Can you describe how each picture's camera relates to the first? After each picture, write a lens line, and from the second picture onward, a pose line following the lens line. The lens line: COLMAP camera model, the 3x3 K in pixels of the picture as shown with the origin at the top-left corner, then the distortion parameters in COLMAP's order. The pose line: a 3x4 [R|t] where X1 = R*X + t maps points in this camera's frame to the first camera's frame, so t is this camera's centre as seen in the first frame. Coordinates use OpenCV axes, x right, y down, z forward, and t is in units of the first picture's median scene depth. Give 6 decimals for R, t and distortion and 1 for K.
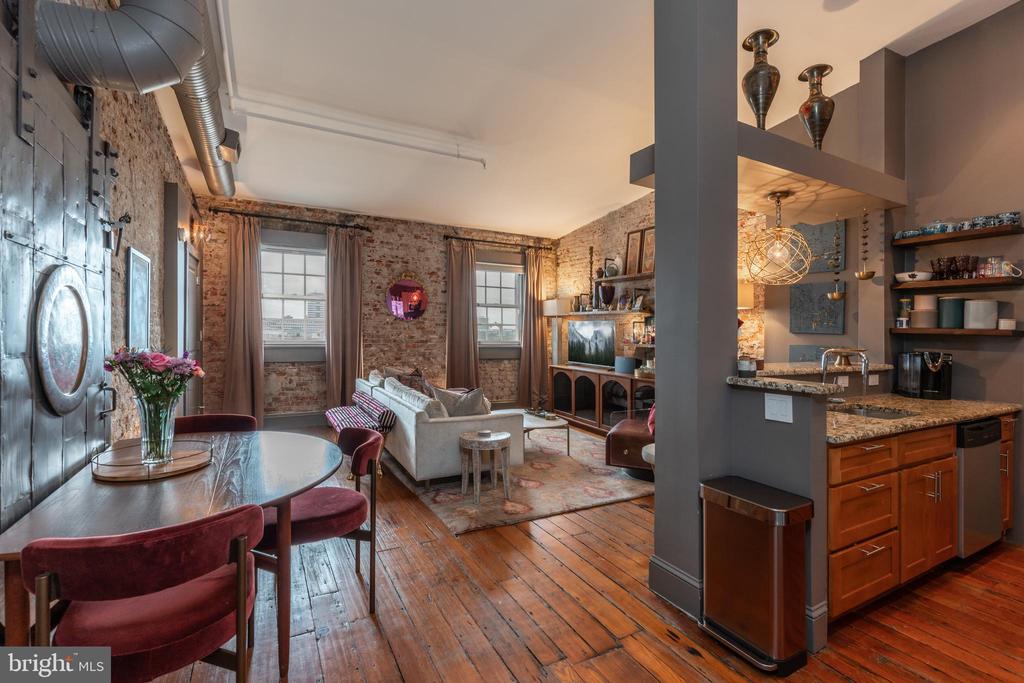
lens RADIAL K [[462.5, 0, 514.3], [0, 462.5, 329.2], [0, 0, 1]] dist [0.001832, -0.000960]
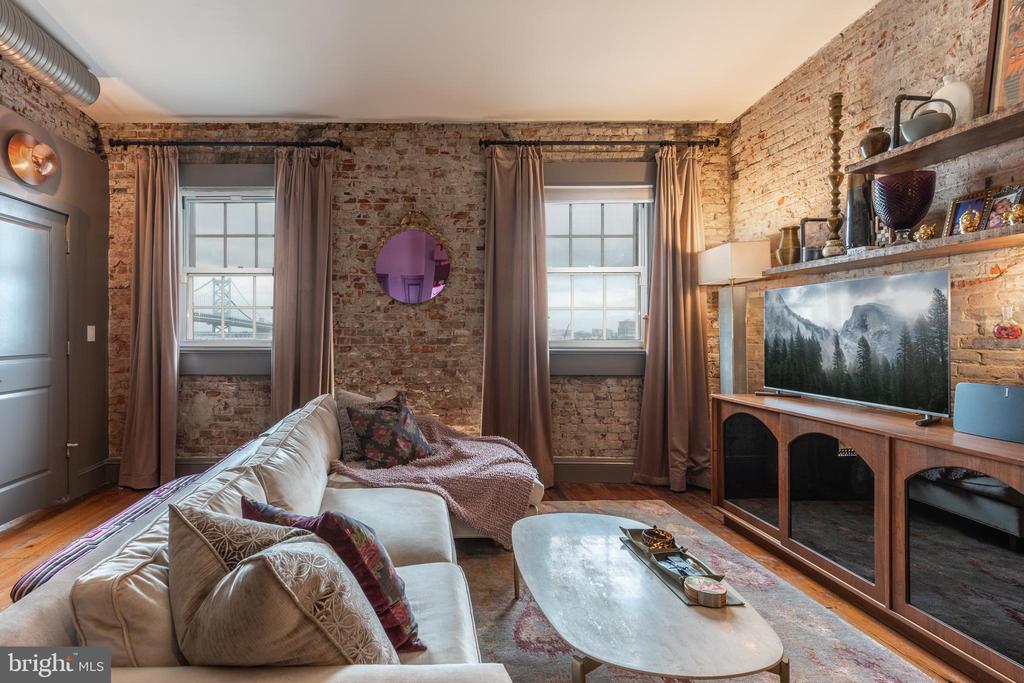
lens RADIAL K [[443.8, 0, 450.5], [0, 443.8, 346.5], [0, 0, 1]] dist [0.004421, -0.001170]
pose [[0.888743, -0.004023, -0.458388, 0.051285], [0.014713, 0.999697, 0.019753, 0.022450], [0.458169, -0.024300, 0.888533, 0.539373]]
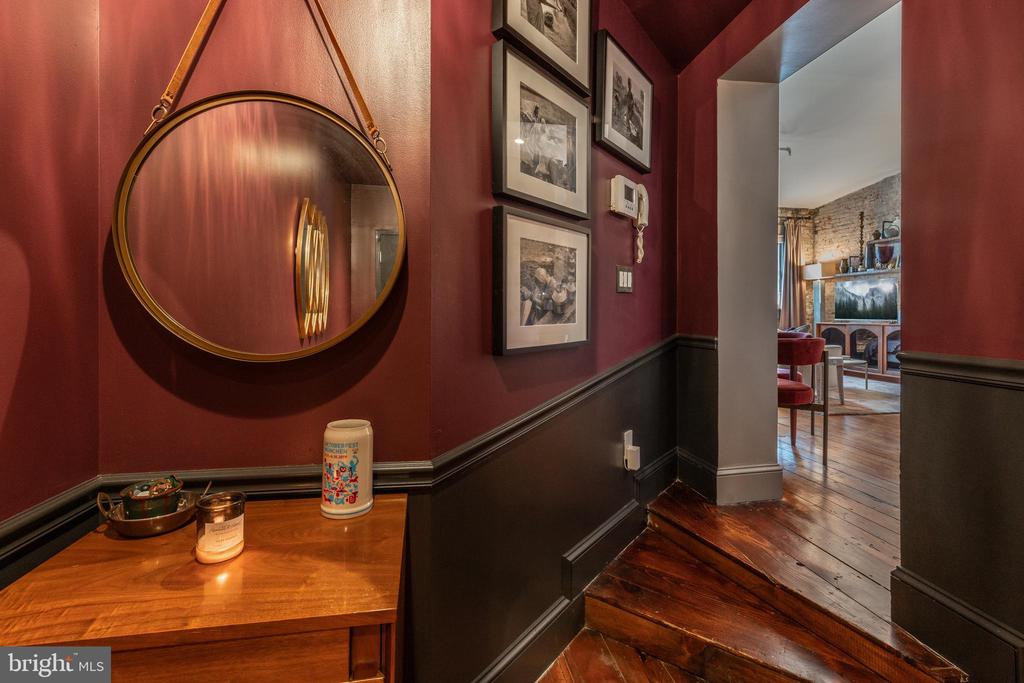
lens RADIAL K [[458.1, 0, 503.4], [0, 458.1, 327.1], [0, 0, 1]] dist [0.030366, 0.000536]
pose [[0.940357, -0.006496, -0.340129, -0.262437], [0.014211, 0.999695, 0.020197, 0.058688], [0.339894, -0.023826, 0.940162, -0.328170]]
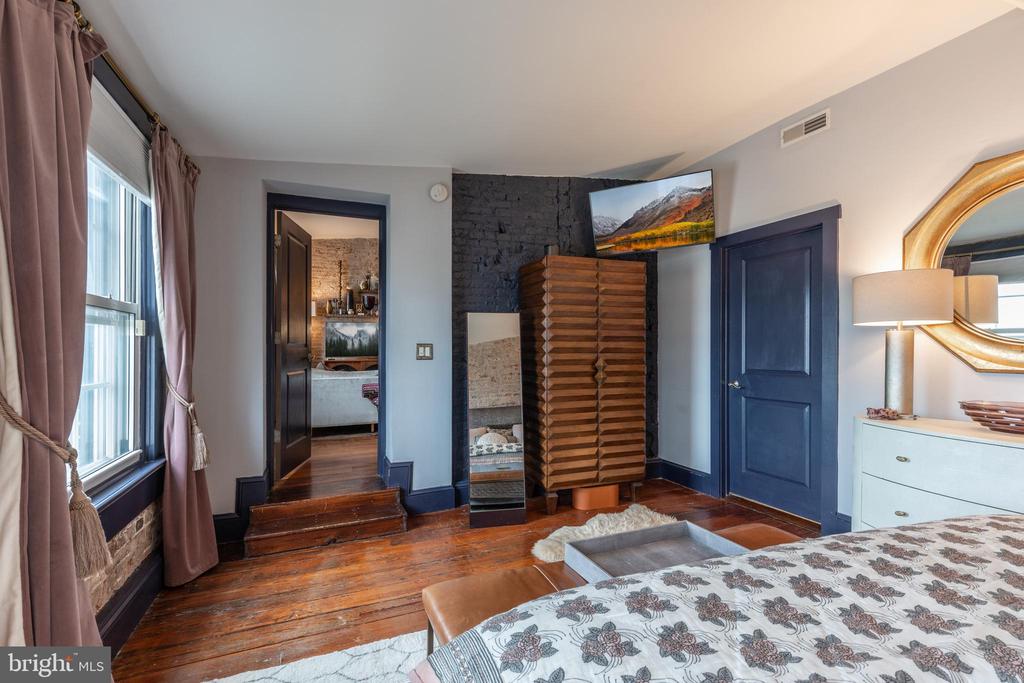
lens RADIAL K [[462.5, 0, 511.2], [0, 462.5, 341.7], [0, 0, 1]] dist [0.001832, -0.000960]
pose [[0.111882, -0.015354, 0.993603, -1.022850], [0.000808, 0.999882, 0.015360, 0.015233], [-0.993721, -0.000915, 0.111881, 0.431894]]
